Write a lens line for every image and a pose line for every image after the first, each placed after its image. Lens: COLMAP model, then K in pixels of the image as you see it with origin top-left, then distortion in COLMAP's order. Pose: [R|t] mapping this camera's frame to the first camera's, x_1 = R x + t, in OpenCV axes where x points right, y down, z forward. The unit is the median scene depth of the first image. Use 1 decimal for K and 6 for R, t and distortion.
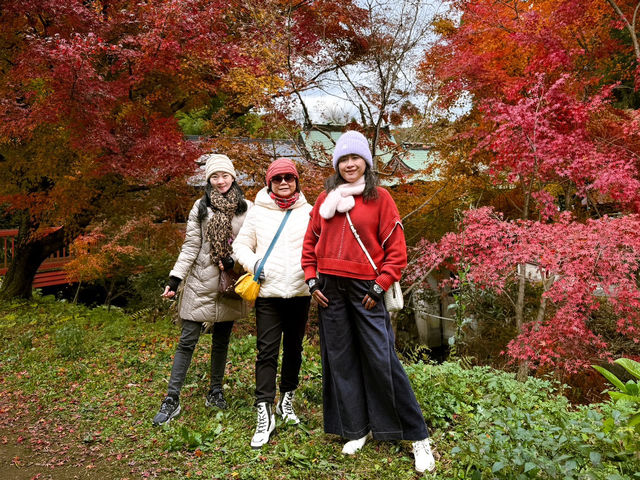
lens RADIAL K [[250.9, 0, 320.8], [0, 250.9, 229.4], [0, 0, 1]] dist [0.000697, -0.003964]
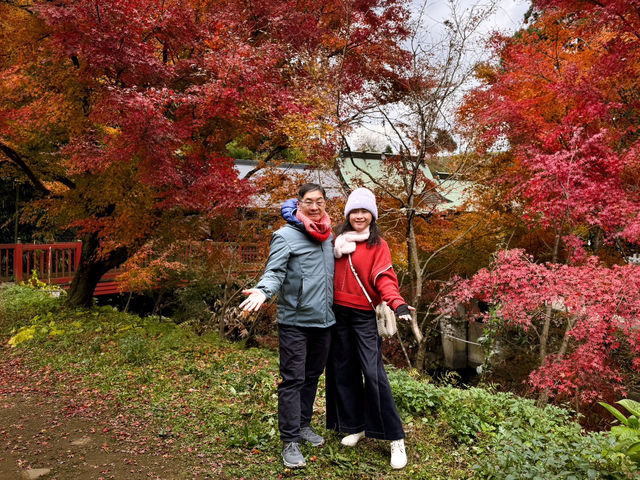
lens RADIAL K [[264.7, 0, 320.0], [0, 264.7, 240.0], [0, 0, 1]] dist [-0.001045, -0.004954]
pose [[0.998351, 0.027261, -0.050516, -0.136466], [-0.025103, 0.998765, 0.042875, -0.156034], [0.051623, -0.041536, 0.997802, -0.181814]]
